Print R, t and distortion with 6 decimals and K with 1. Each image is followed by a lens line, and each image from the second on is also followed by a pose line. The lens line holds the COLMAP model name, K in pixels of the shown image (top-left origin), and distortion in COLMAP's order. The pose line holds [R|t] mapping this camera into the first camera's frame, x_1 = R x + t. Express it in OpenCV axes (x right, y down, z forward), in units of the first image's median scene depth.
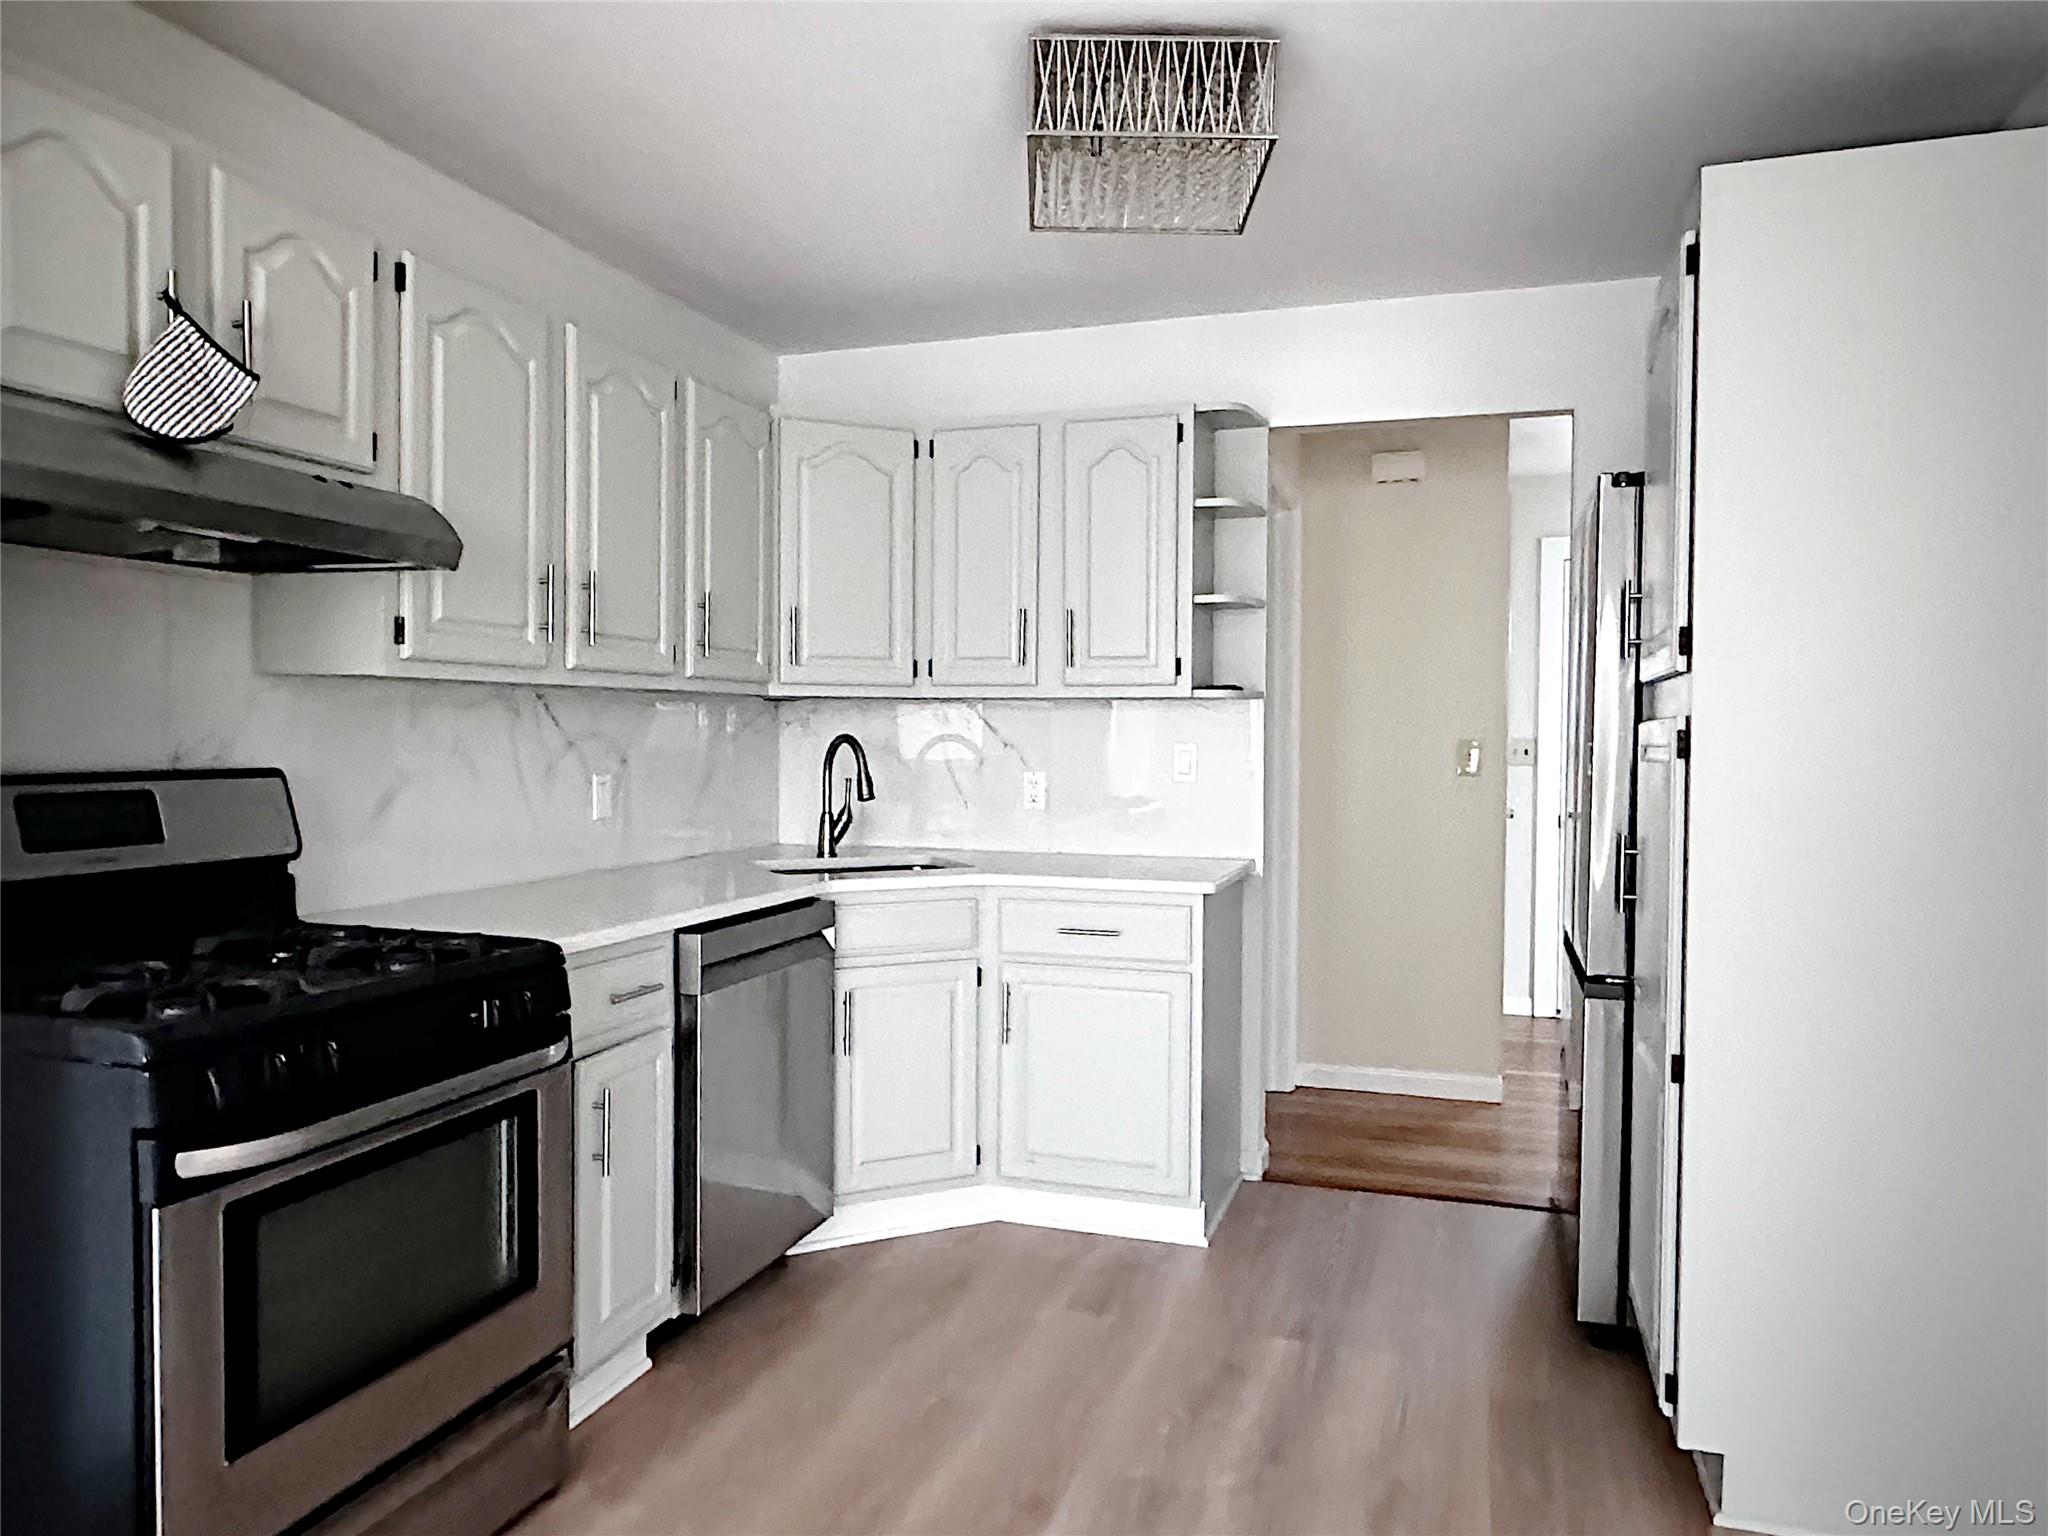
lens RADIAL K [[1250.9, 0, 1022.9], [0, 1250.9, 766.2], [0, 0, 1]] dist [-0.000501, -0.000080]
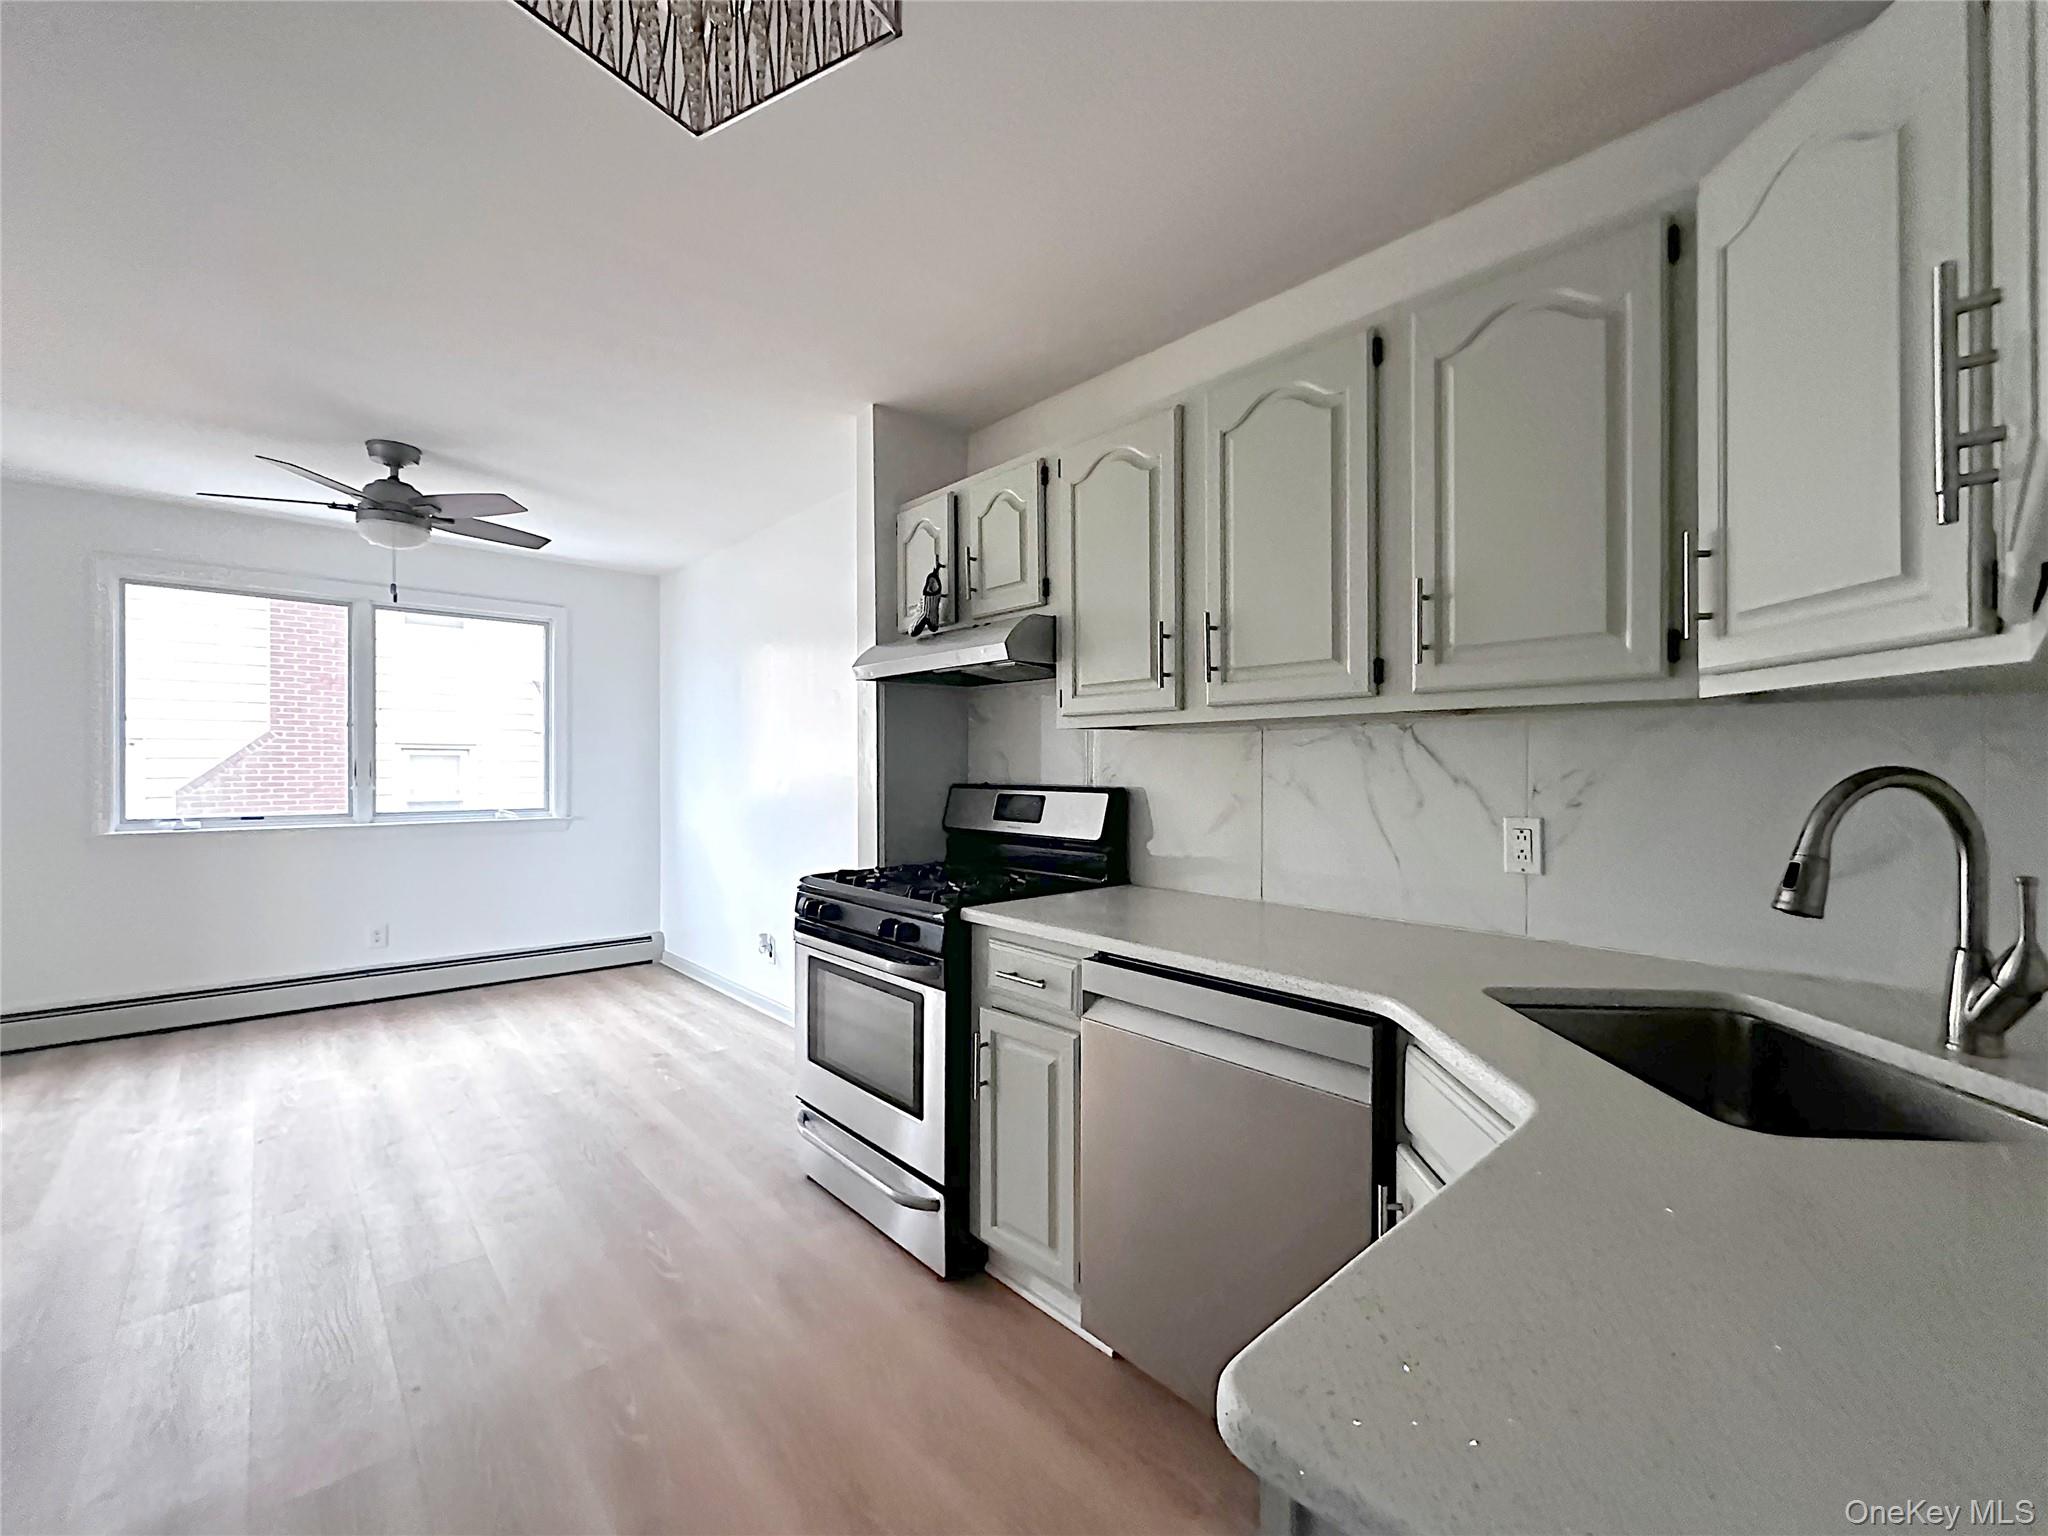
lens RADIAL K [[854.9, 0, 1031.5], [0, 854.9, 771.3], [0, 0, 1]] dist [-0.000810, -0.000238]
pose [[-0.465798, 0.014545, -0.884772, 0.337795], [-0.016683, 0.999543, 0.025215, -0.035960], [0.884734, 0.026506, -0.465342, 1.103991]]
